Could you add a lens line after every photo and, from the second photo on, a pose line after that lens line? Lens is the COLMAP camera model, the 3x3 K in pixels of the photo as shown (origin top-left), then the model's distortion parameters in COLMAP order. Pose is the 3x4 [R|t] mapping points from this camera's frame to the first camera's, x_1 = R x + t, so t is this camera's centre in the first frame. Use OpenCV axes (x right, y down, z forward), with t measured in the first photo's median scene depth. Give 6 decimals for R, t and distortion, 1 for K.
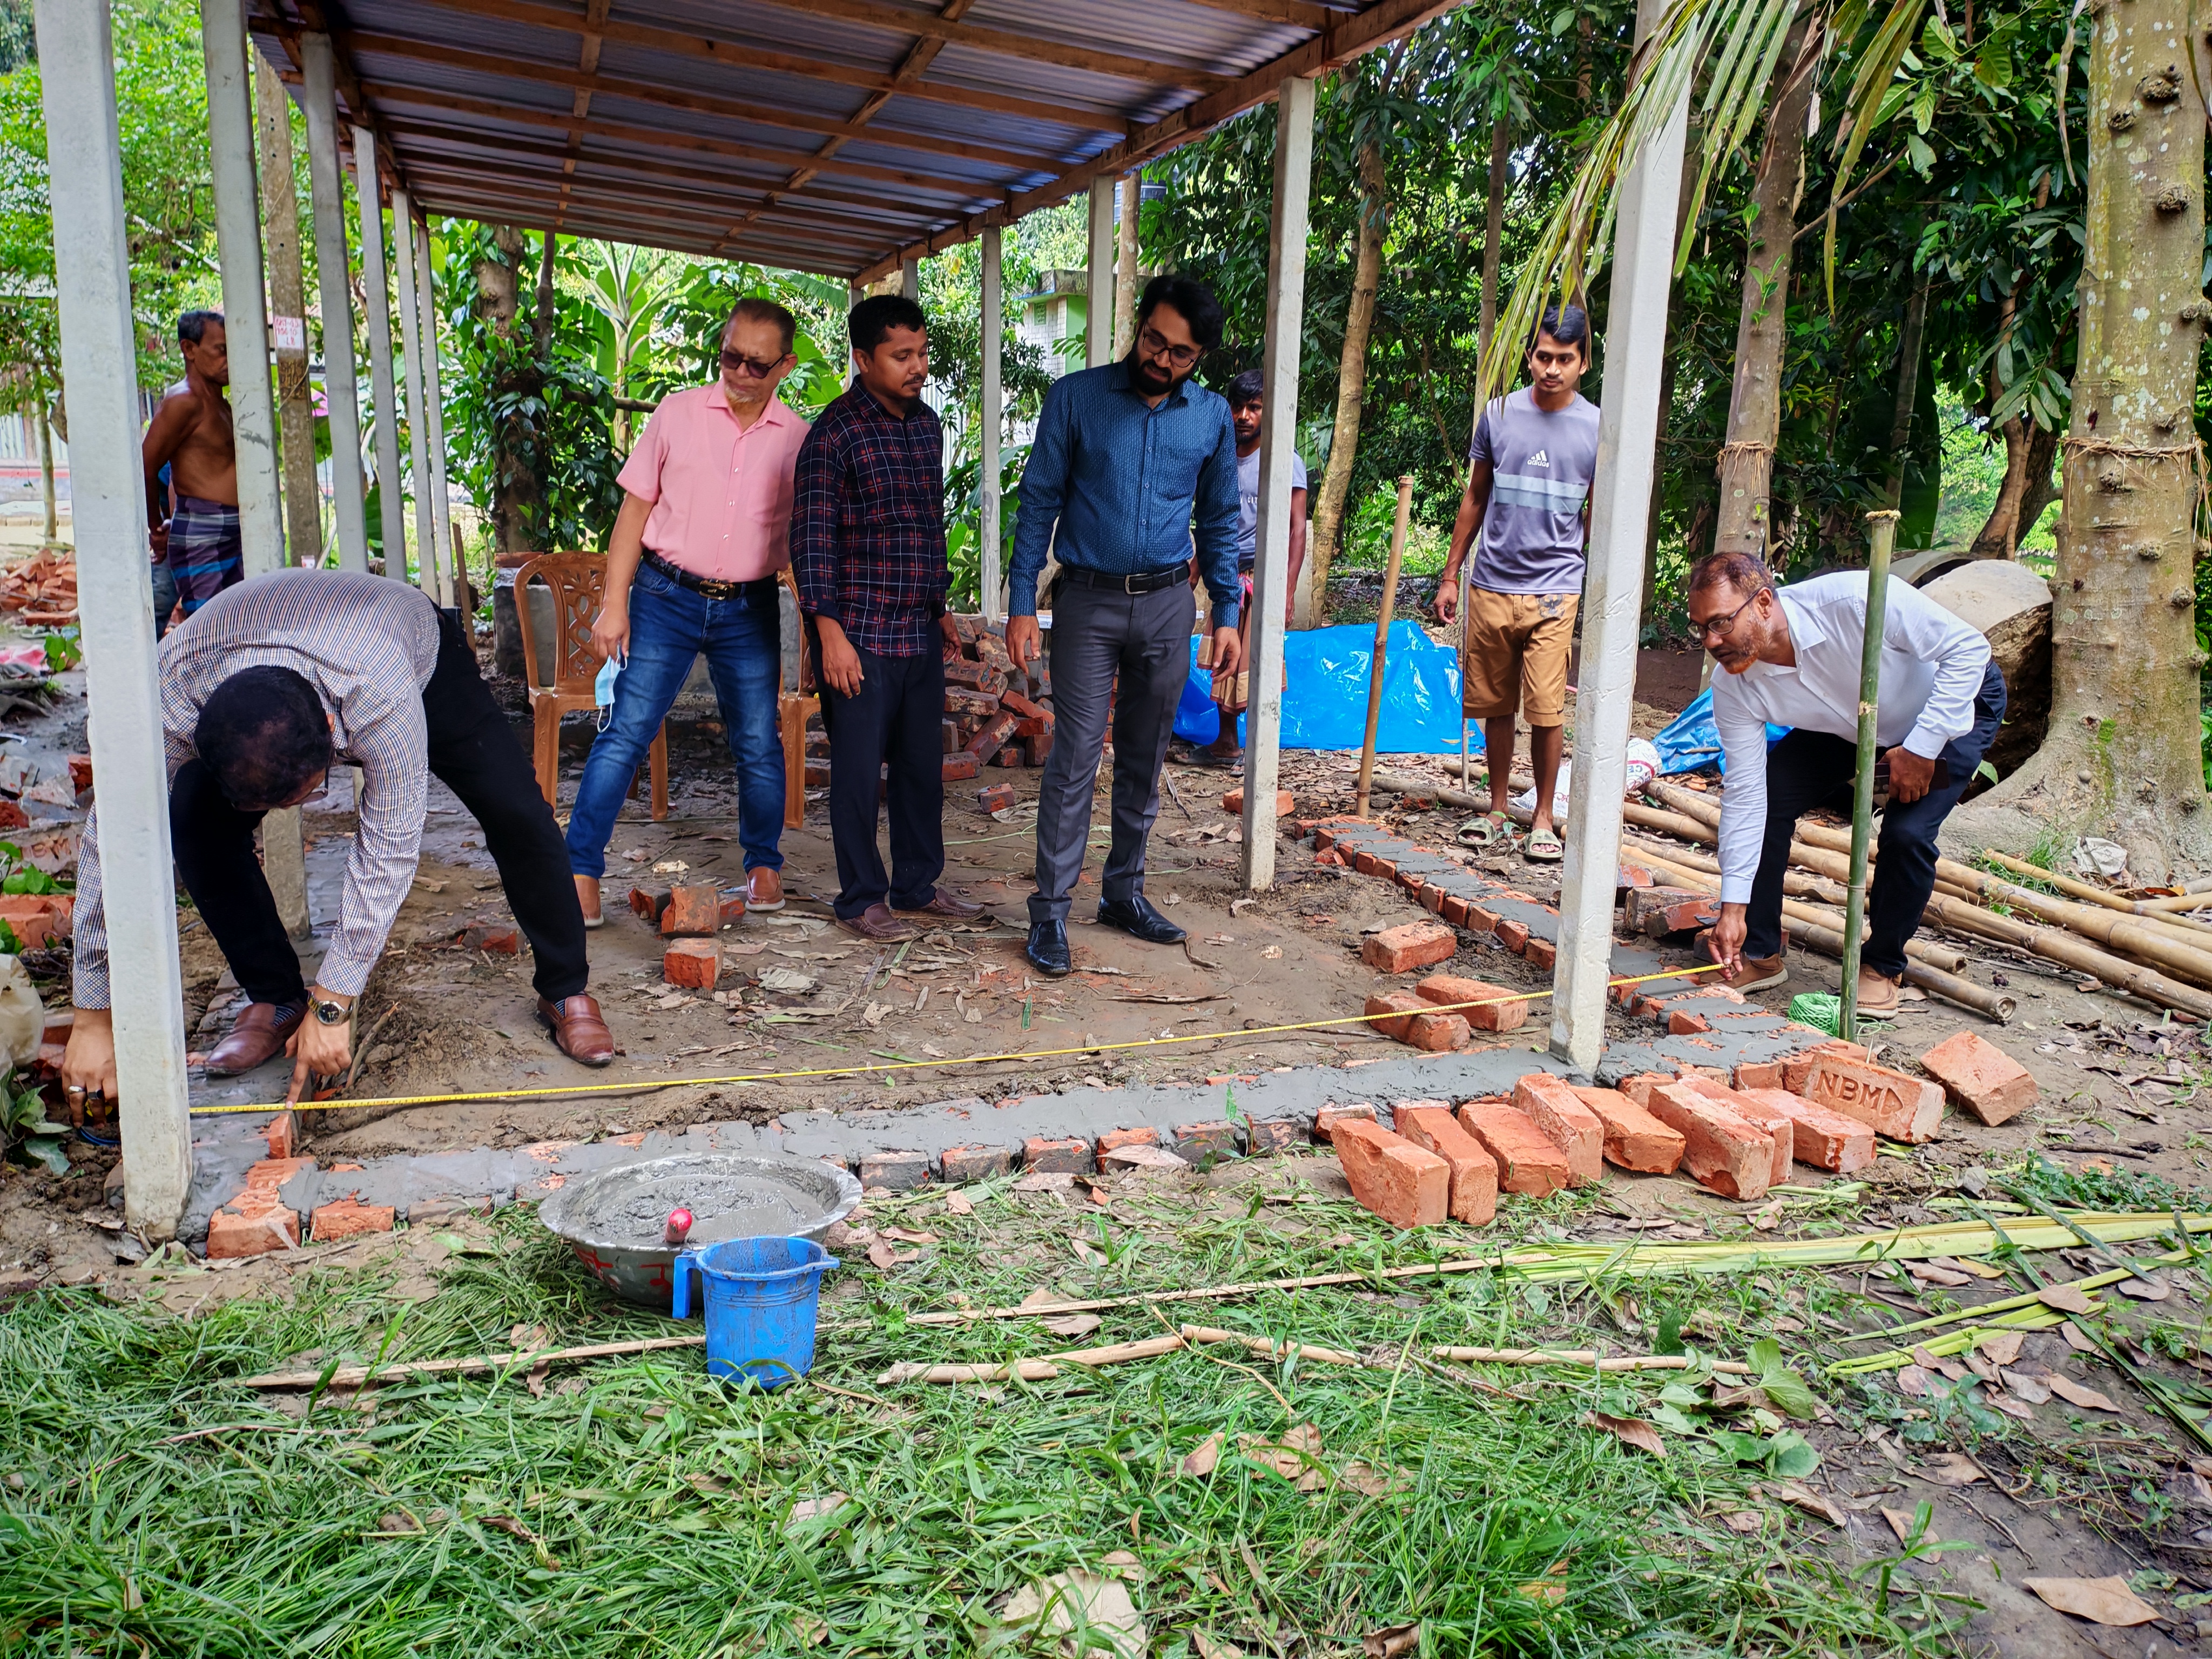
lens RADIAL K [[1730.0, 0, 1108.1], [0, 1730.0, 784.5], [0, 0, 1]] dist [0.020718, 0.044192]
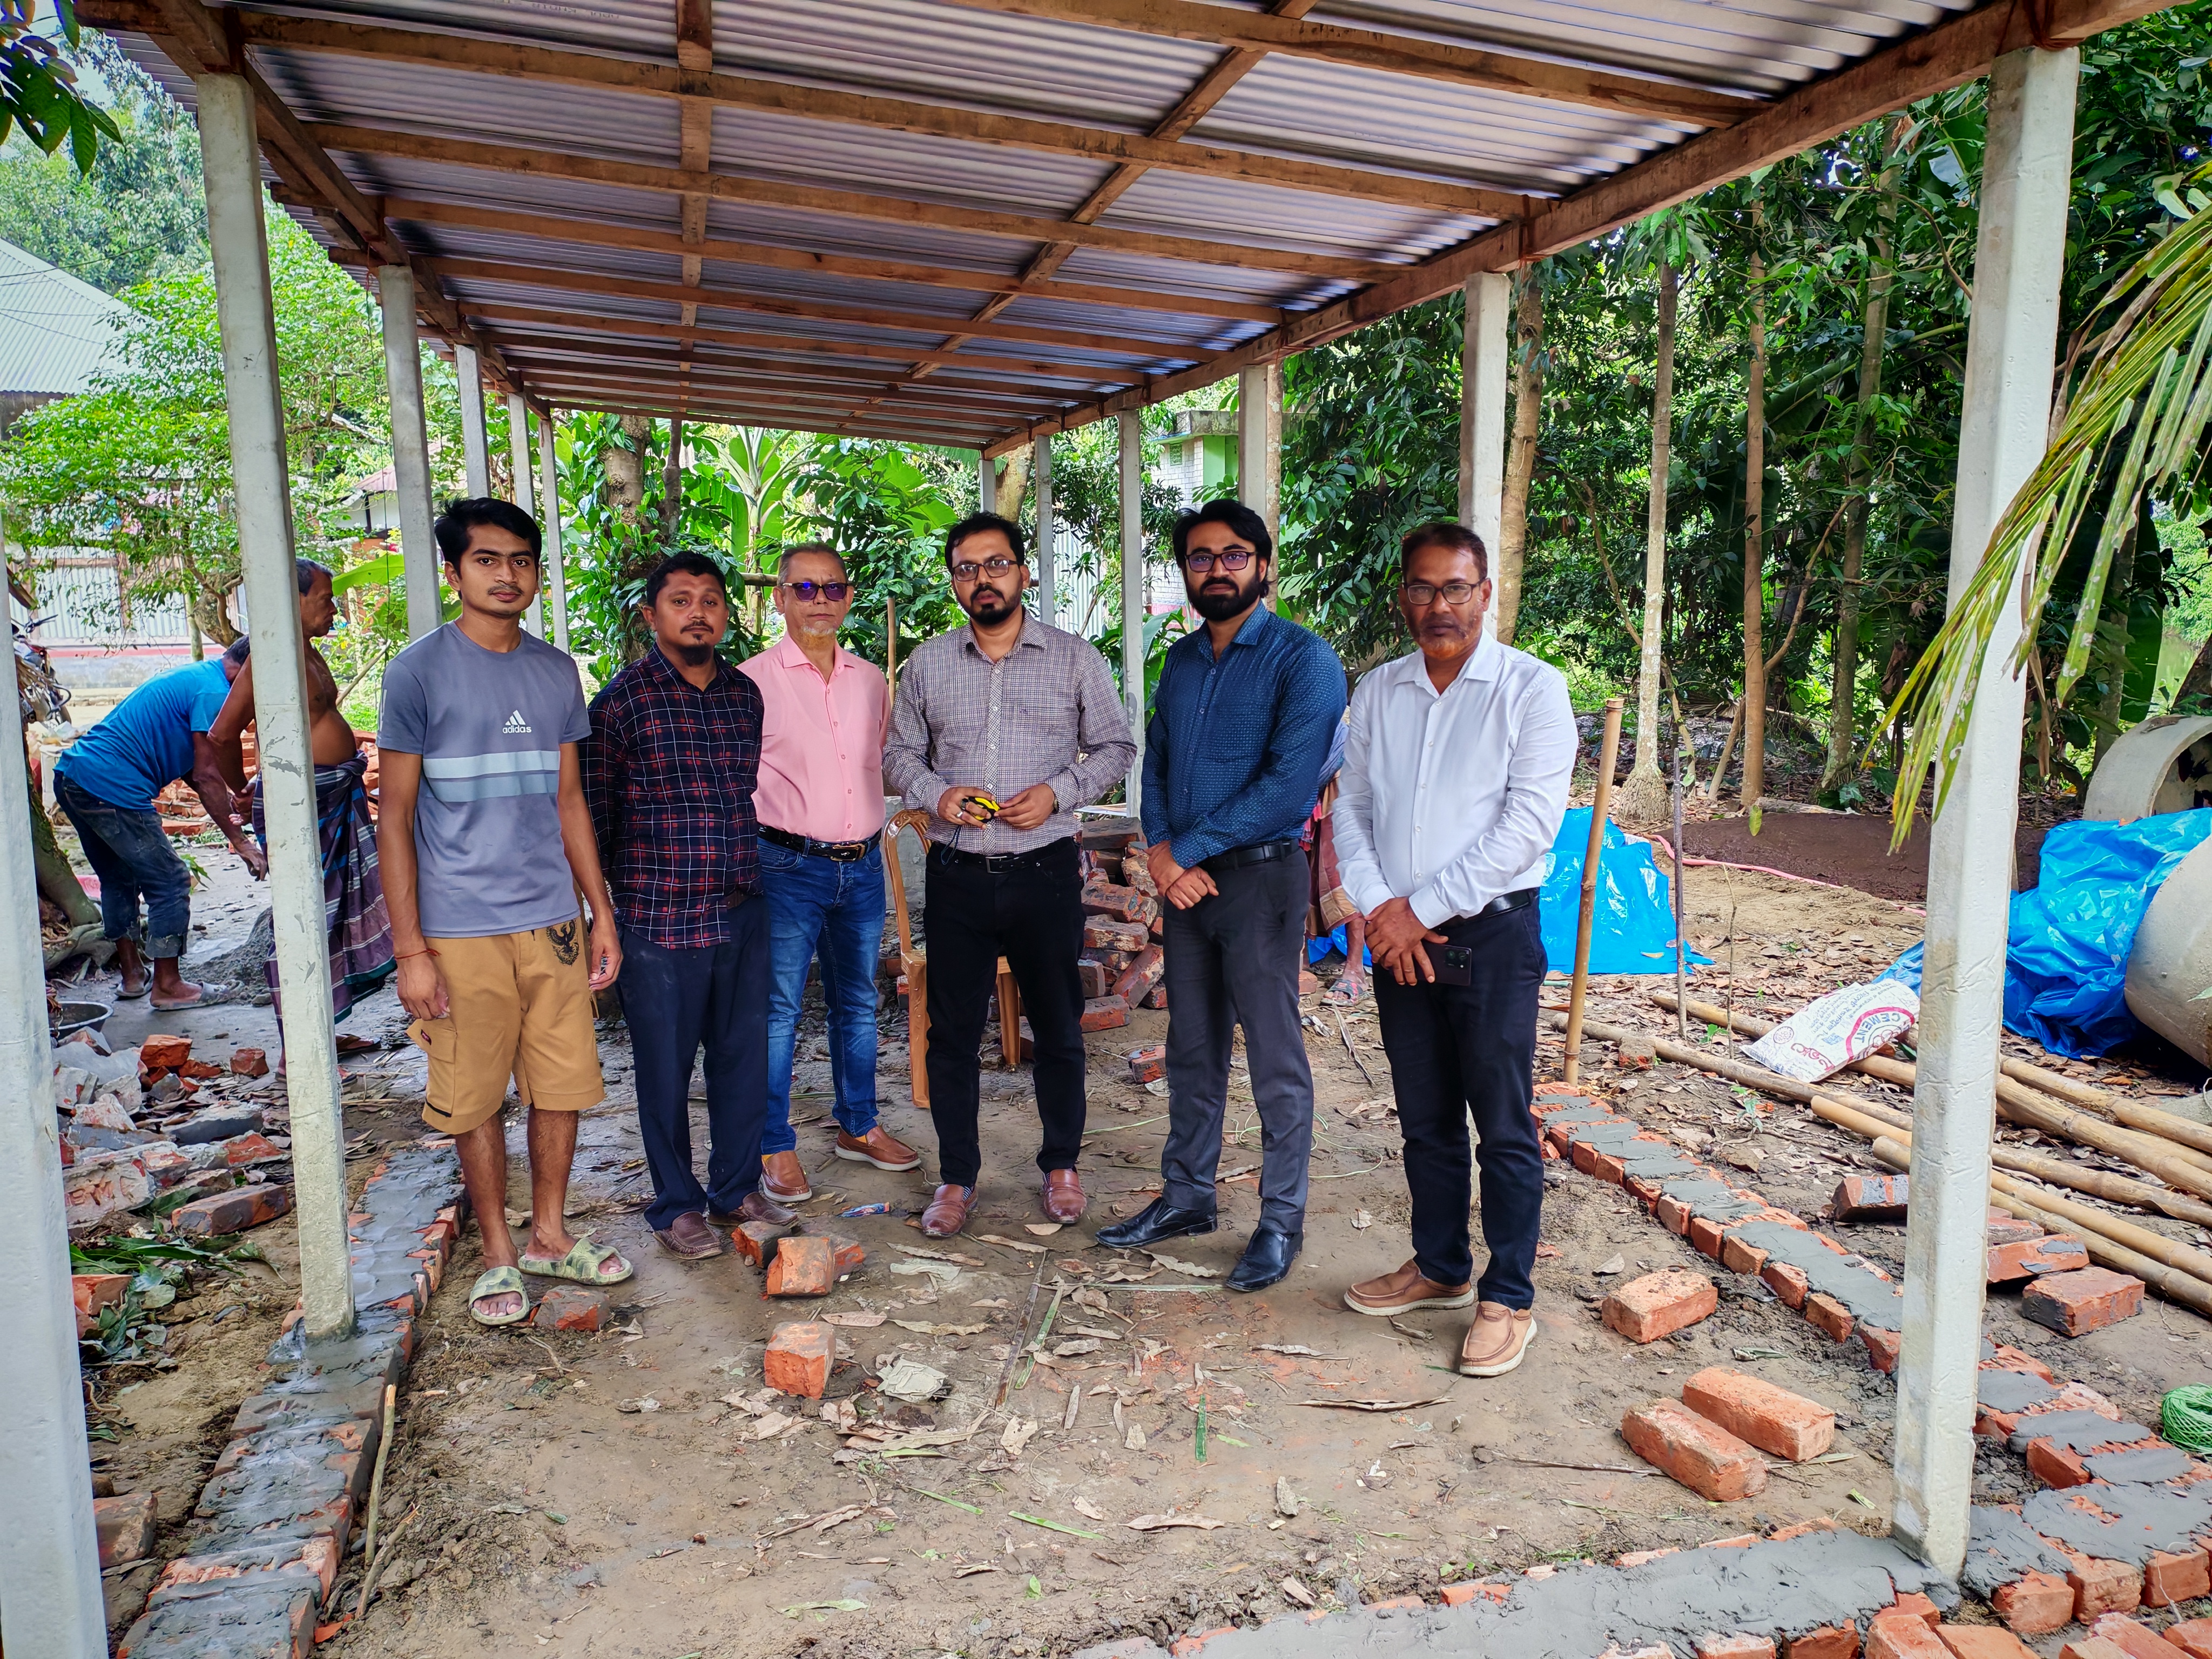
lens RADIAL K [[1730.0, 0, 1127.3], [0, 1730.0, 819.8], [0, 0, 1]] dist [0.020718, 0.044192]
pose [[0.997233, -0.024054, -0.070343, -0.009702], [0.020892, 0.998753, -0.045348, -0.068144], [0.071347, 0.043753, 0.996492, 0.097792]]
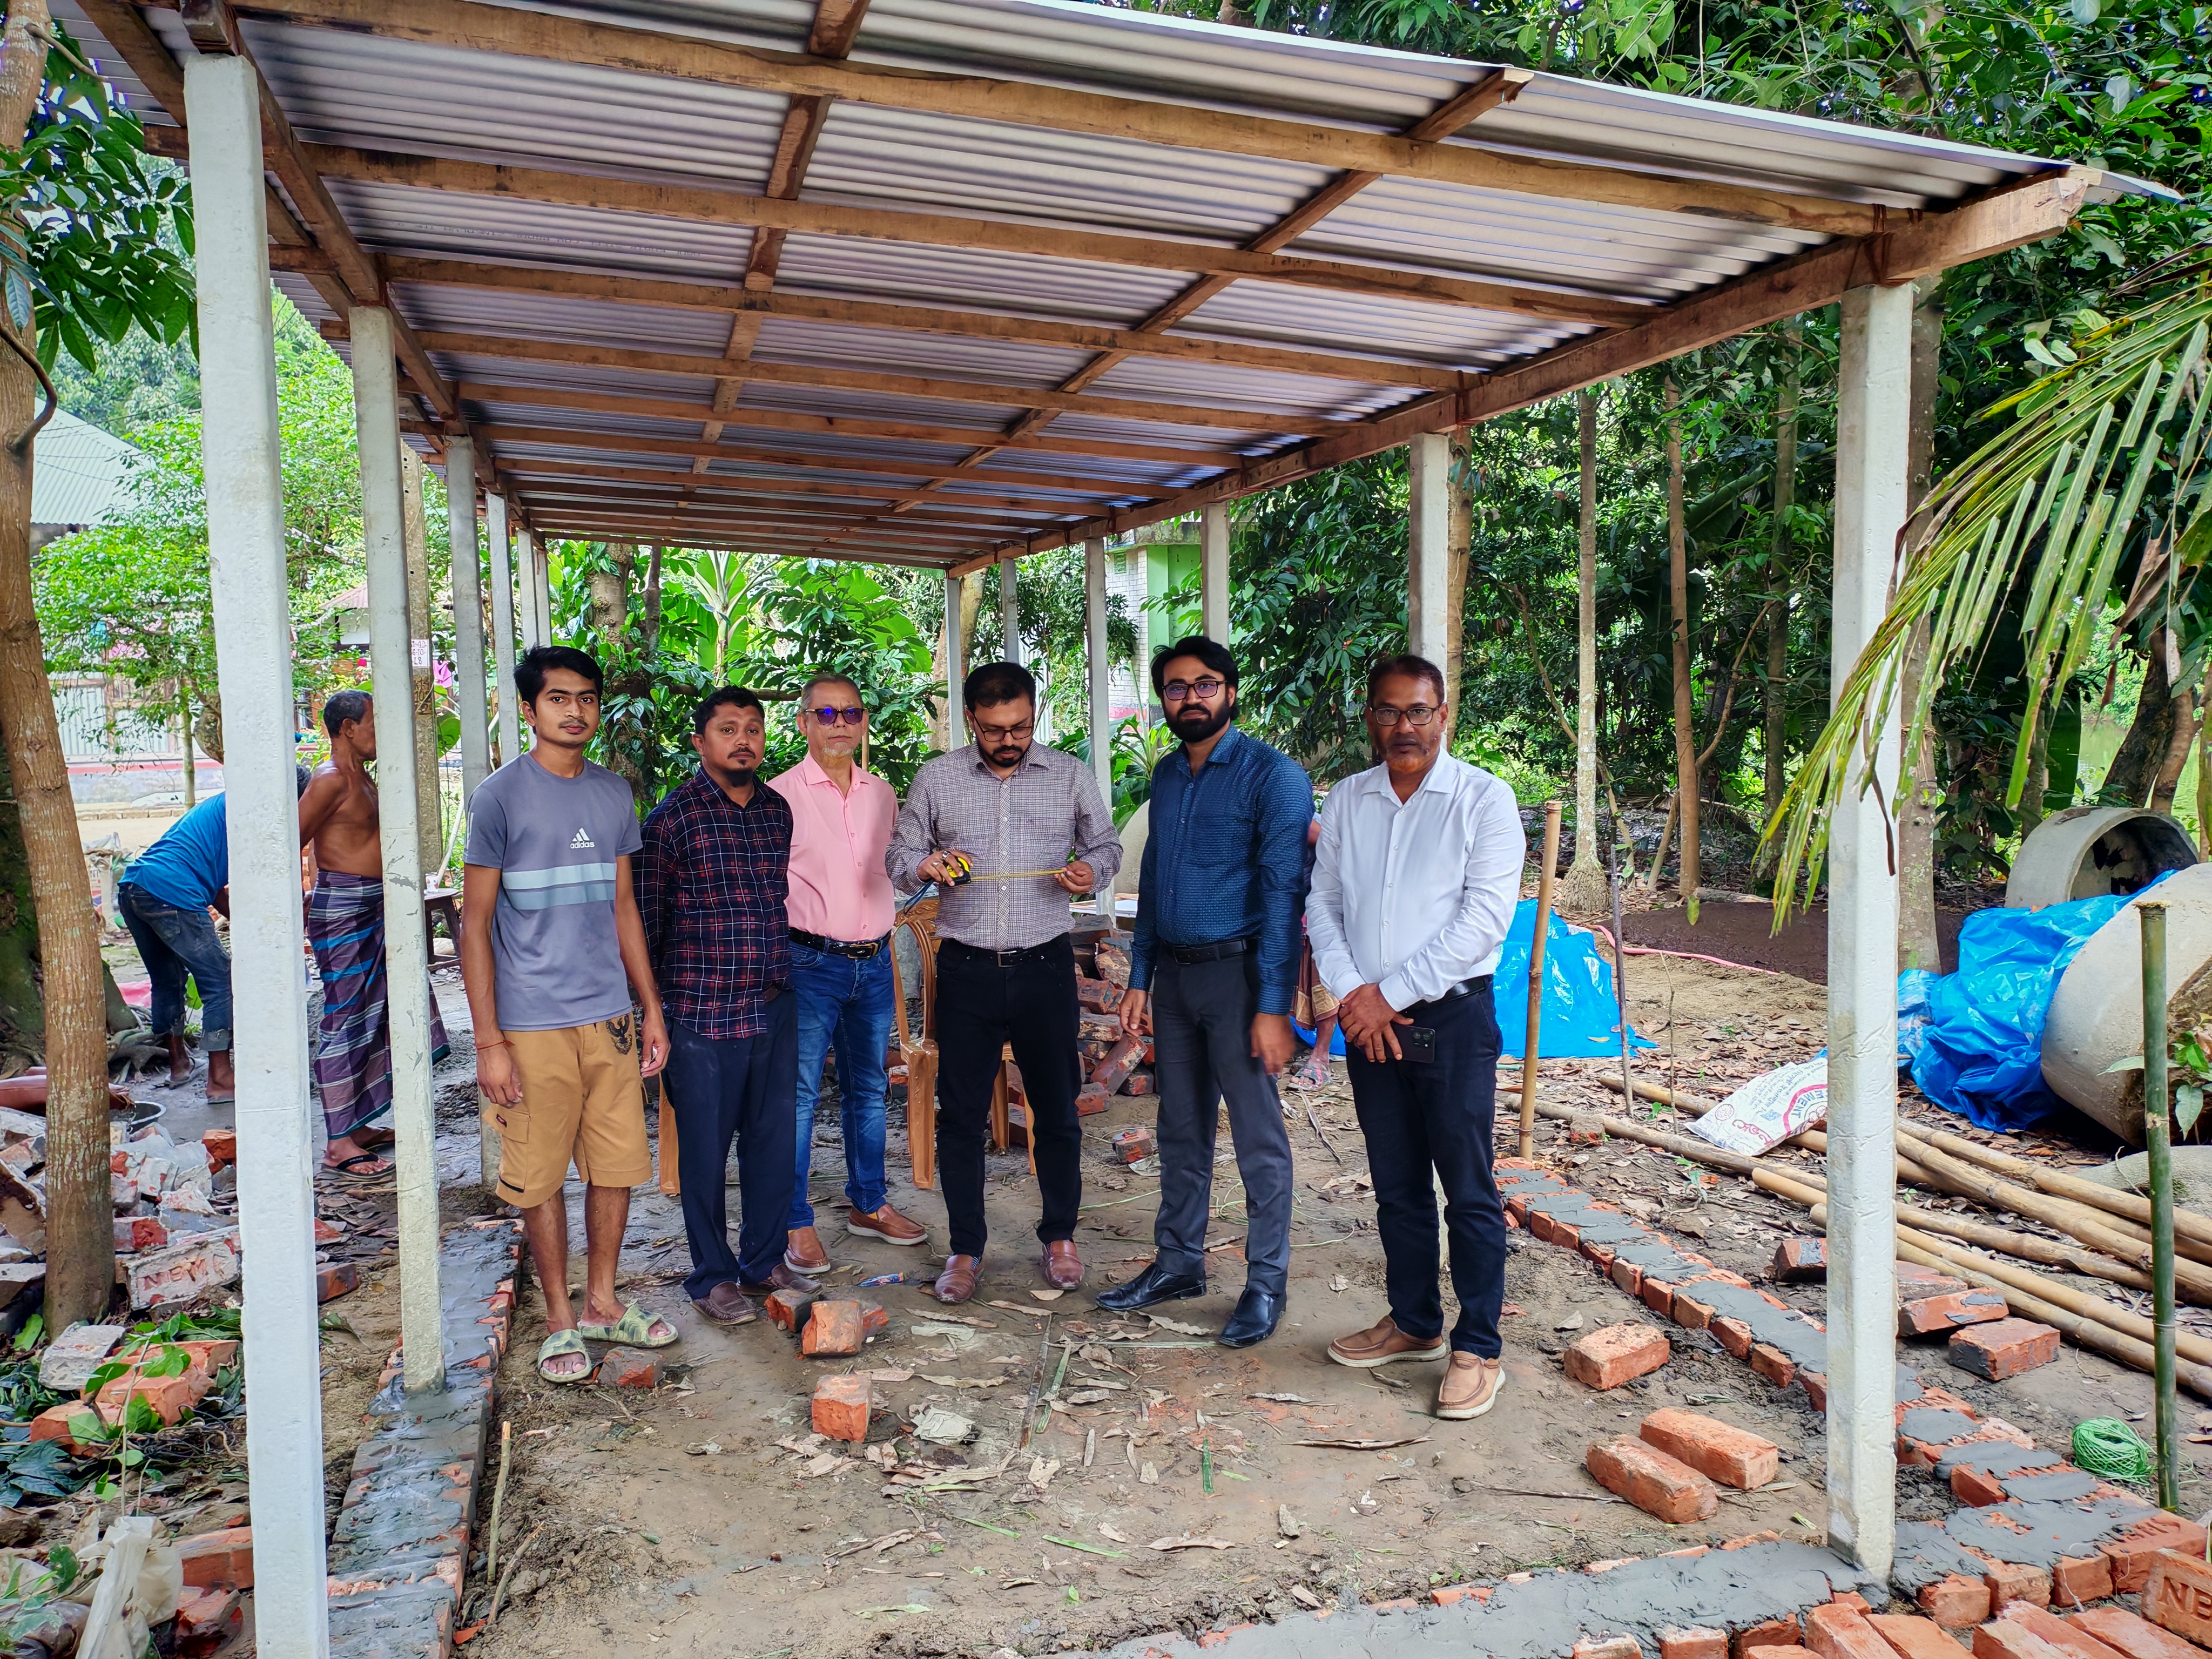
lens RADIAL K [[1730.0, 0, 1048.3], [0, 1730.0, 774.2], [0, 0, 1]] dist [0.020718, 0.044192]
pose [[0.996009, -0.043668, -0.077843, -0.024507], [0.033488, 0.991261, -0.127591, -0.065835], [0.082734, 0.124475, 0.988767, 0.026406]]
